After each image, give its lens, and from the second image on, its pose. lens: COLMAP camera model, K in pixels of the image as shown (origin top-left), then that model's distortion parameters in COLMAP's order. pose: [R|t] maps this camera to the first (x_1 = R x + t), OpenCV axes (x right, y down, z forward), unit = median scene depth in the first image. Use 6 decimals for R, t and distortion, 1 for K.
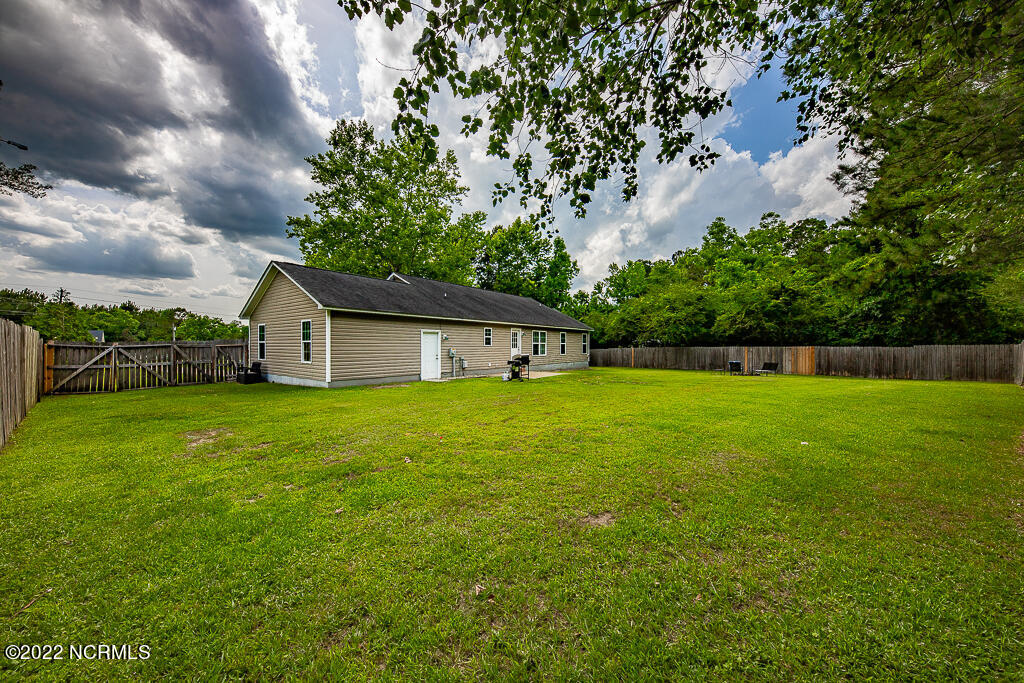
lens RADIAL K [[359.4, 0, 509.3], [0, 359.4, 345.2], [0, 0, 1]] dist [0.002776, -0.000021]
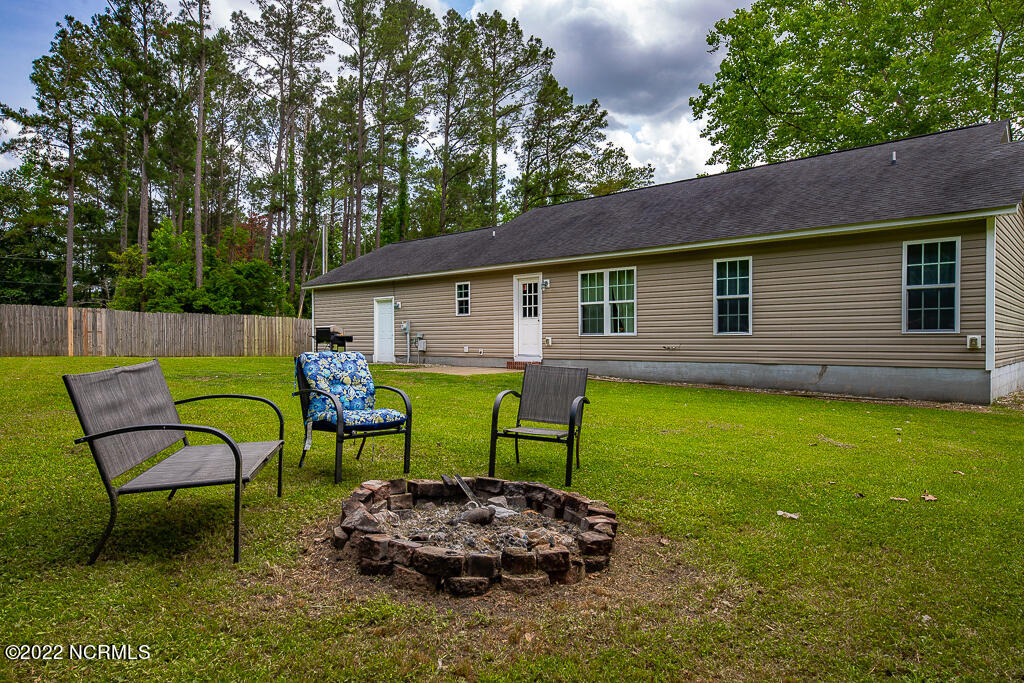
lens RADIAL K [[649.2, 0, 511.8], [0, 649.2, 340.0], [0, 0, 1]] dist [0.047582, 0.001153]
pose [[-0.084928, 0.007941, -0.996355, 0.823015], [0.012163, 0.999902, 0.006933, 0.030165], [0.996313, -0.011529, -0.085016, 1.021777]]
